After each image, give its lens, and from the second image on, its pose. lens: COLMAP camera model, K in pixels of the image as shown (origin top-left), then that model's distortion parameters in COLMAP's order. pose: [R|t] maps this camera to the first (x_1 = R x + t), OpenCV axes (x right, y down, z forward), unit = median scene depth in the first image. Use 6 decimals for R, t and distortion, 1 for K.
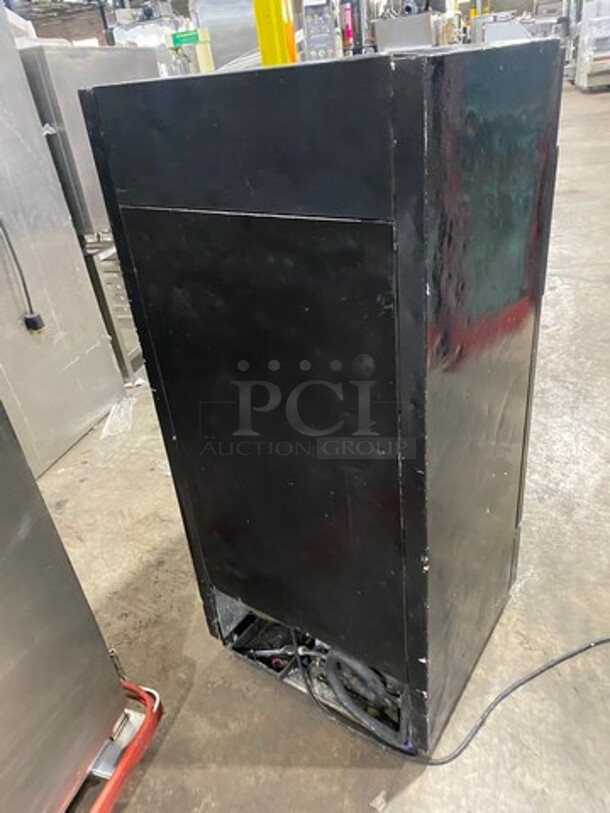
lens RADIAL K [[617.9, 0, 300.3], [0, 617.9, 410.1], [0, 0, 1]] dist [0.003948, -0.001982]
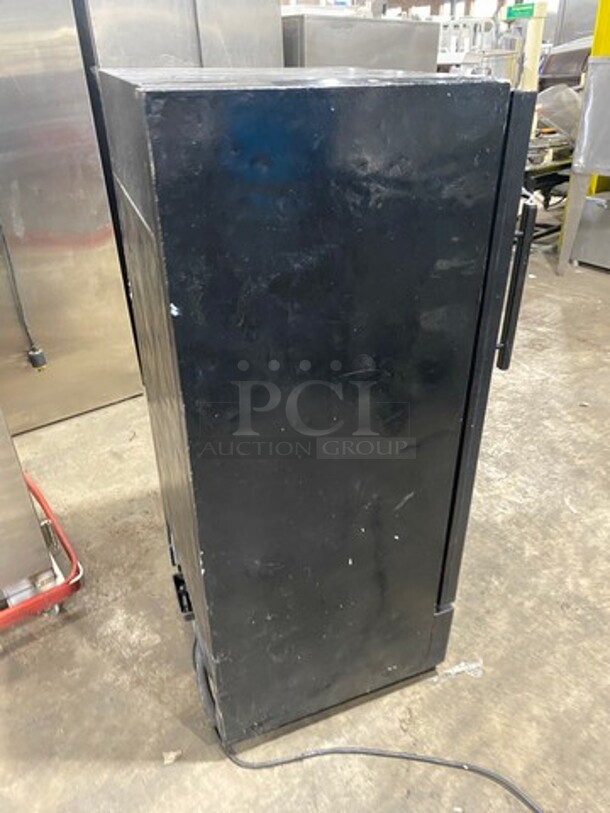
lens RADIAL K [[616.5, 0, 309.3], [0, 616.5, 401.0], [0, 0, 1]] dist [0.000641, 0.003691]
pose [[0.827810, 0.357723, -0.432164, 0.491359], [-0.339120, 0.932735, 0.122485, -0.141060], [0.446910, 0.045161, 0.893438, 0.096101]]
